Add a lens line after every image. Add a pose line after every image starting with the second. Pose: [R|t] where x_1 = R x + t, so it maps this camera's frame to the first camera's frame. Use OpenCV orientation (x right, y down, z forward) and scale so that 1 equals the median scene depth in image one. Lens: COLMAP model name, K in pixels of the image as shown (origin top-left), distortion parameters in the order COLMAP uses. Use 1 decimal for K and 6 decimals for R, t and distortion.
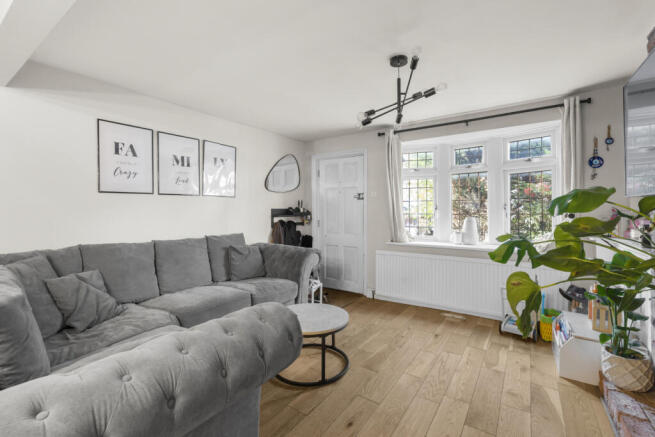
lens RADIAL K [[288.2, 0, 332.3], [0, 288.2, 206.2], [0, 0, 1]] dist [-0.008570, 0.000143]
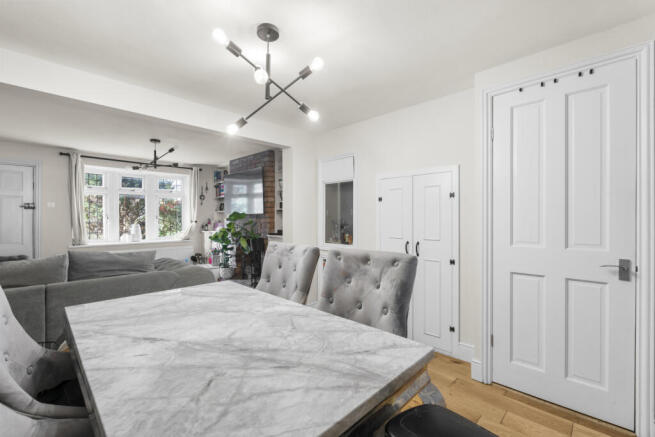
lens RADIAL K [[288.2, 0, 328.5], [0, 288.2, 214.6], [0, 0, 1]] dist [-0.008570, 0.000143]
pose [[0.180484, 0.014767, 0.983467, -0.840262], [-0.010591, 0.999858, -0.013069, -0.001041], [-0.983521, -0.008058, 0.180615, -0.285256]]
